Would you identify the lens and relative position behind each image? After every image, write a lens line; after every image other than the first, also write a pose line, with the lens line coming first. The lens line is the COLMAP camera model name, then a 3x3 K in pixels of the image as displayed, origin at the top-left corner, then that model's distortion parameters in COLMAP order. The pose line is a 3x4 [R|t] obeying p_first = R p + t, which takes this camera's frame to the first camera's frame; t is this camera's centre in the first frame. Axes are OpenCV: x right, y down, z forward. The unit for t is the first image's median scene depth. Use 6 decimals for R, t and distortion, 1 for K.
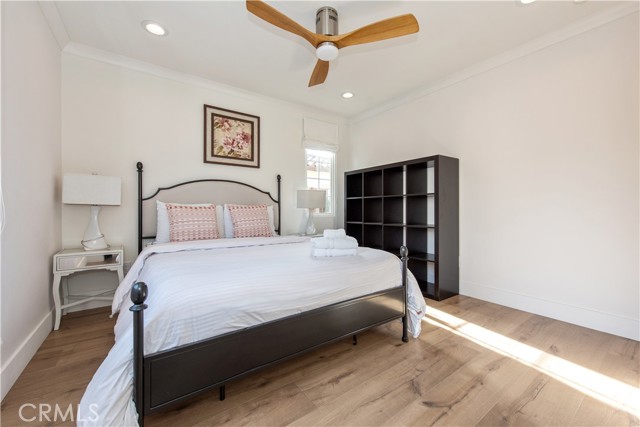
lens RADIAL K [[255.5, 0, 322.9], [0, 255.5, 209.5], [0, 0, 1]] dist [0.012933, -0.002361]
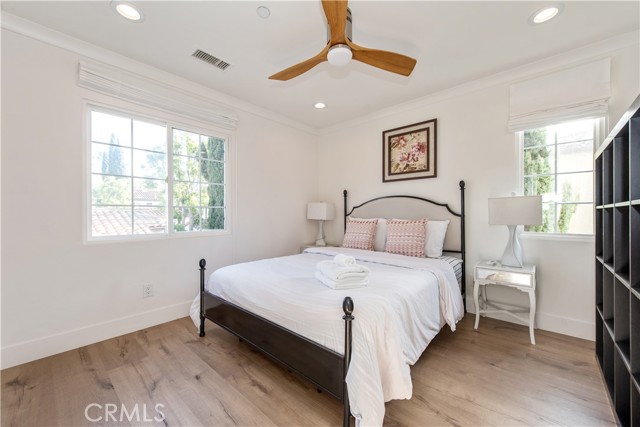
lens RADIAL K [[255.5, 0, 332.5], [0, 255.5, 212.6], [0, 0, 1]] dist [0.012933, -0.002361]
pose [[0.223843, -0.003426, -0.974619, 0.567860], [0.000392, 0.999994, -0.003425, -0.041140], [0.974625, 0.000385, 0.223843, 0.494290]]
